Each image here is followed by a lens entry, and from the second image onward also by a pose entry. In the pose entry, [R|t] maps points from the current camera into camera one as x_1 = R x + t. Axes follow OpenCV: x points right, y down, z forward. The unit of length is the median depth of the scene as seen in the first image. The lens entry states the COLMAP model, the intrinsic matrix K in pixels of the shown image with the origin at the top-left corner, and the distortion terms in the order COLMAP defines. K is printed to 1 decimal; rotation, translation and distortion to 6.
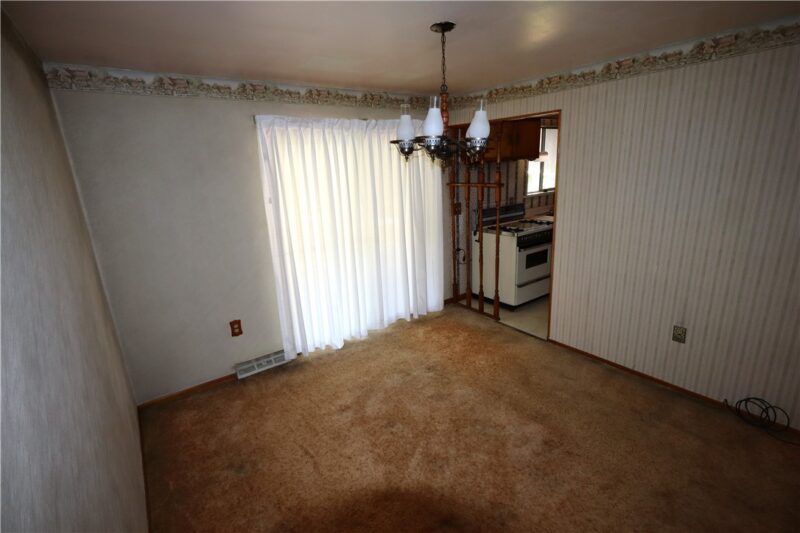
lens RADIAL K [[370.9, 0, 399.4], [0, 370.9, 267.0], [0, 0, 1]] dist [-0.001252, -0.000089]
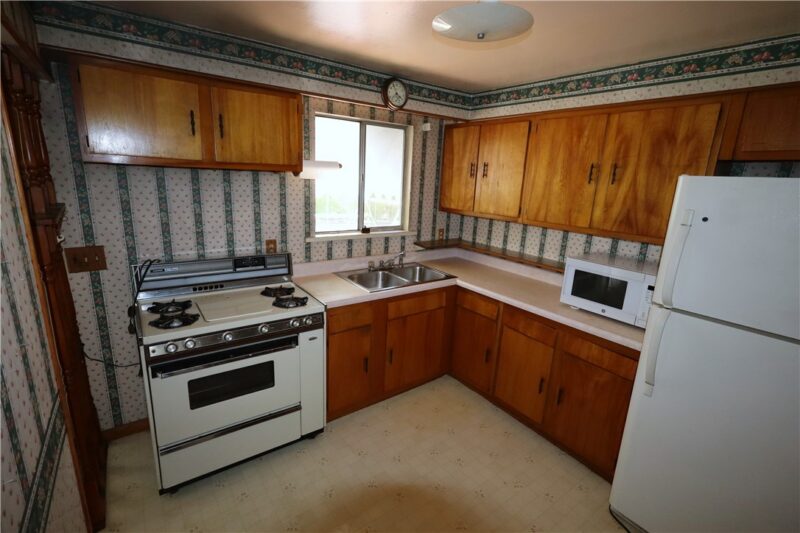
lens RADIAL K [[370.9, 0, 399.4], [0, 370.9, 267.0], [0, 0, 1]] dist [-0.001252, -0.000089]
pose [[0.997178, 0.074944, 0.004398, 0.470508], [-0.074611, 0.995827, -0.052549, -0.130451], [-0.008318, 0.052072, 0.998609, 0.459029]]
